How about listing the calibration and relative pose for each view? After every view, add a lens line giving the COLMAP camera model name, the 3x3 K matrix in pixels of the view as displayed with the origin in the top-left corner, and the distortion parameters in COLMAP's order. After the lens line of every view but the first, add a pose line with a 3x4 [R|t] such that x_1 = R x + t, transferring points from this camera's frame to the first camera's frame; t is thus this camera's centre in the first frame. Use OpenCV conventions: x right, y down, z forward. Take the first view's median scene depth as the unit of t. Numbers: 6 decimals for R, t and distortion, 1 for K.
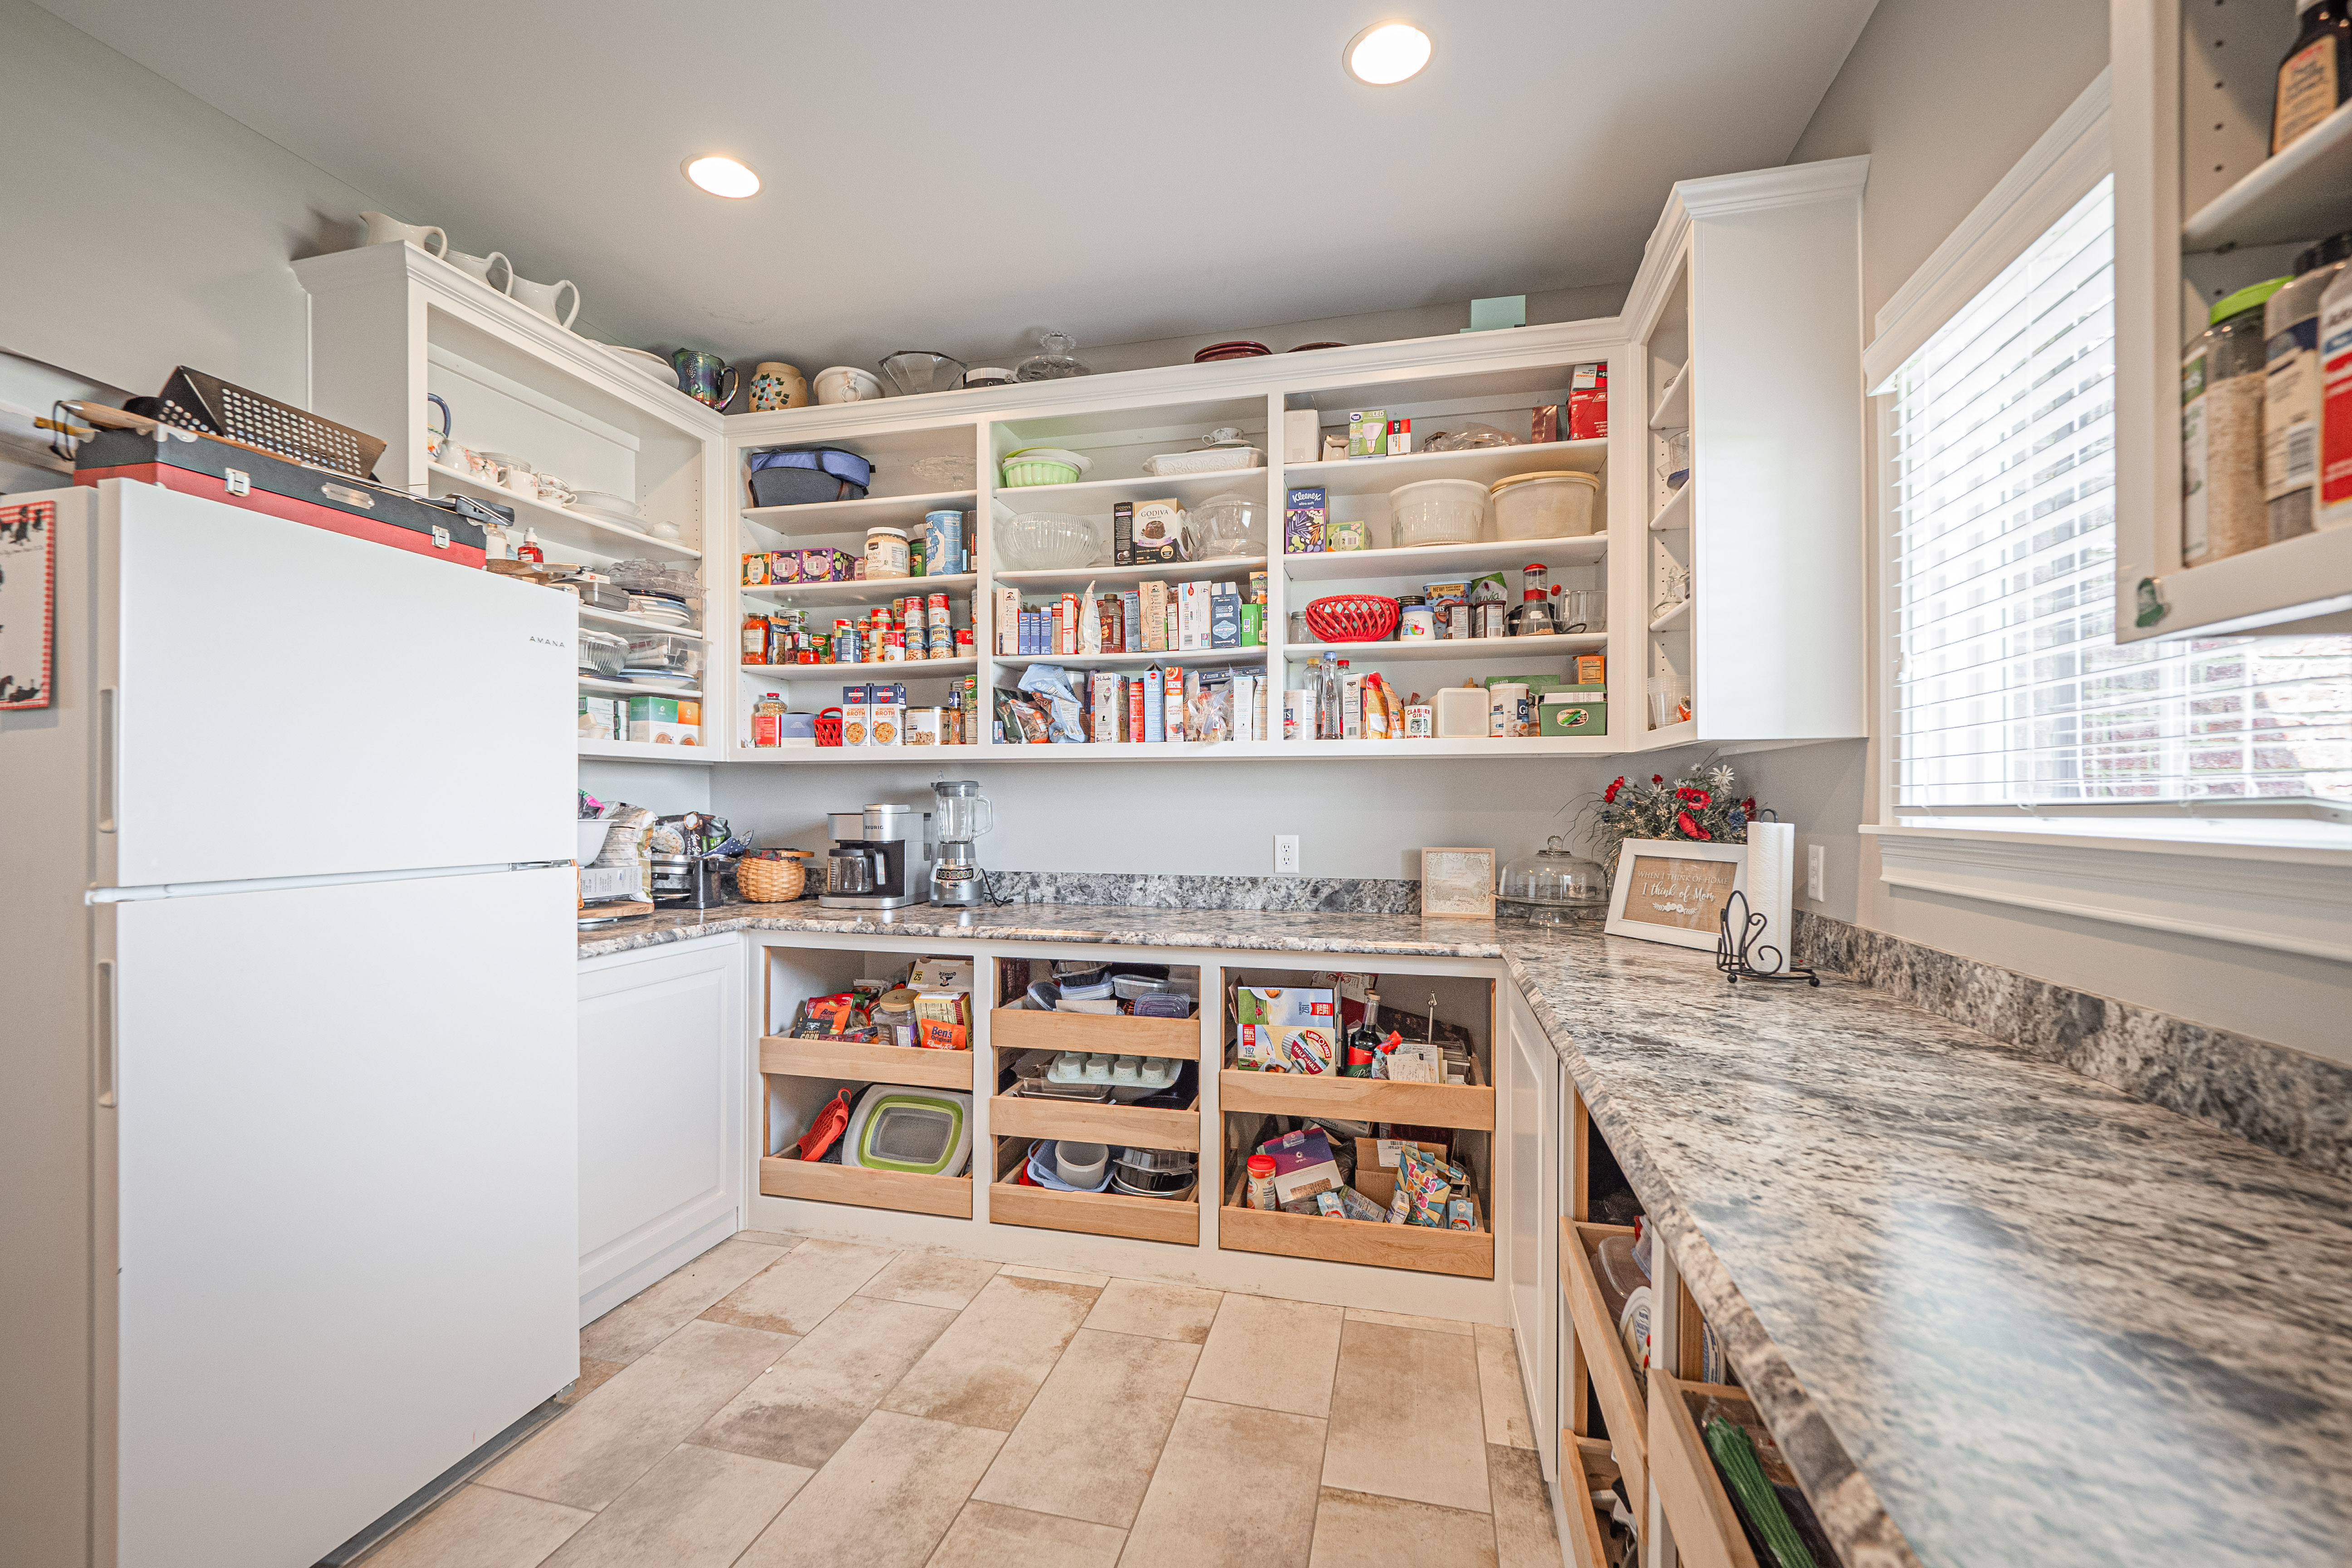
lens RADIAL K [[1000.1, 0, 1166.3], [0, 1000.1, 796.8], [0, 0, 1]] dist [0.009938, -0.004007]
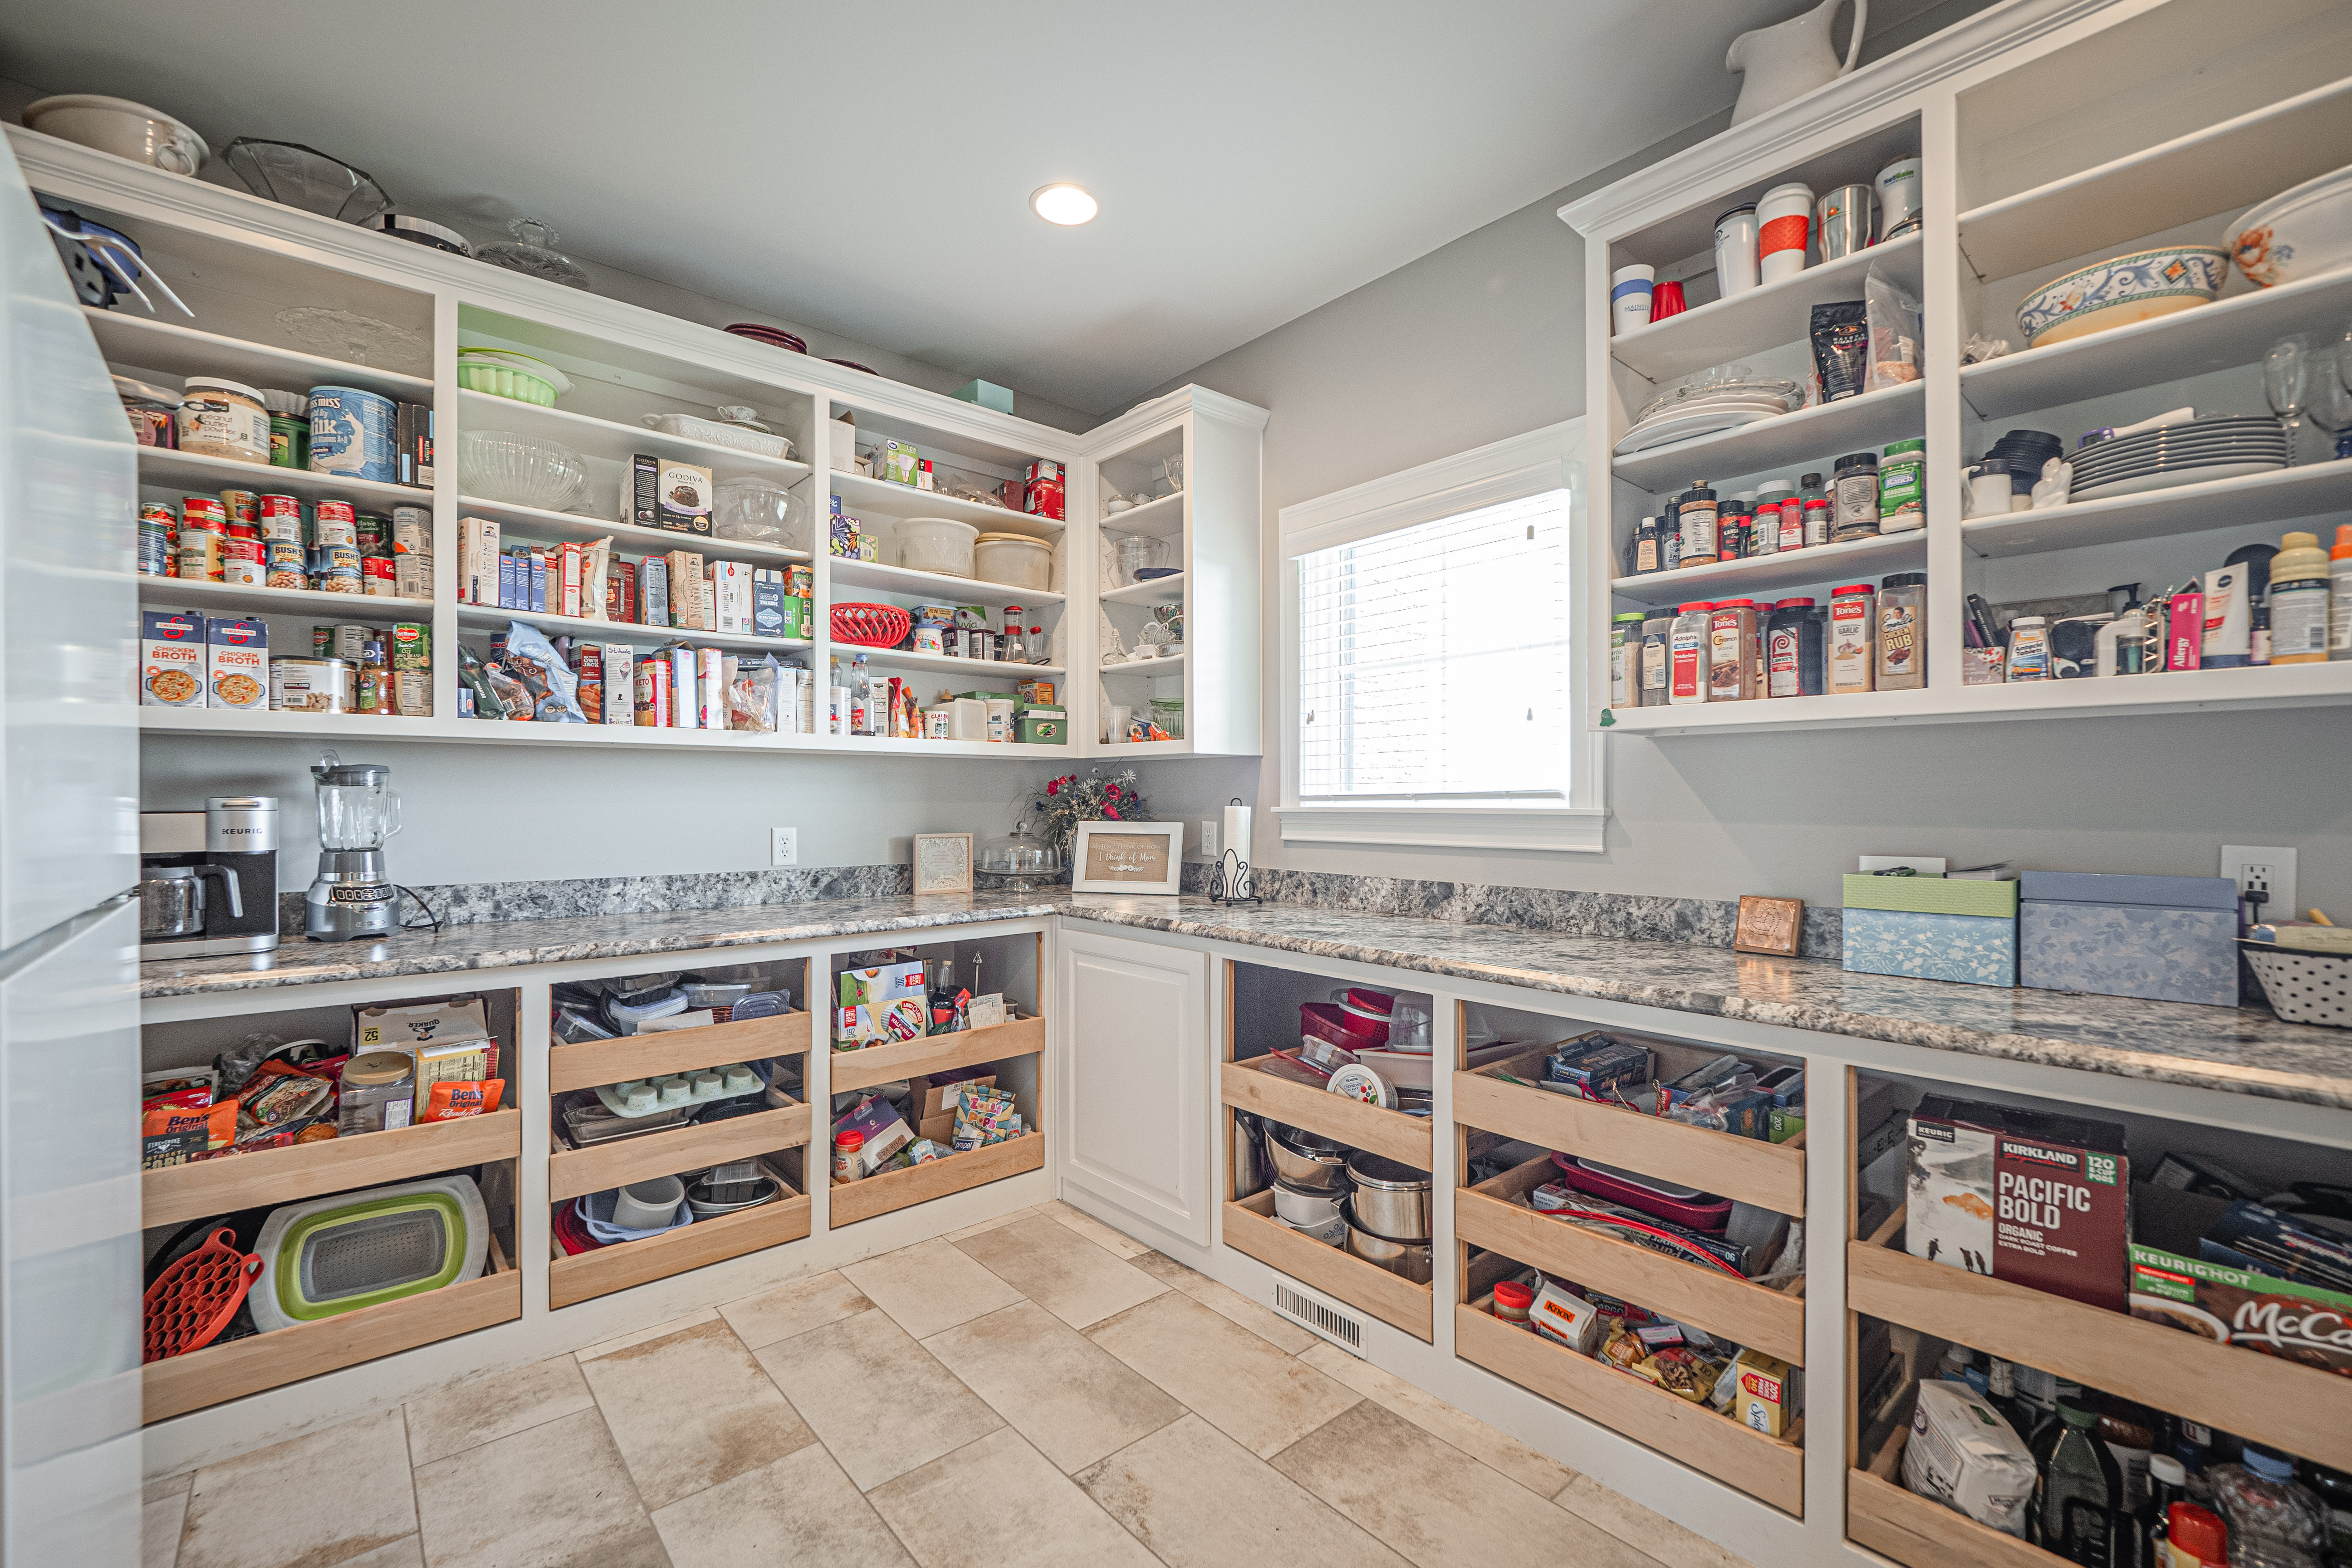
lens RADIAL K [[1000.1, 0, 1176.0], [0, 1000.1, 791.3], [0, 0, 1]] dist [0.009938, -0.004007]
pose [[0.565444, 0.004424, 0.824775, -0.533375], [-0.002458, 0.999990, -0.003679, 0.005287], [-0.824783, 0.000053, 0.565449, 0.115867]]
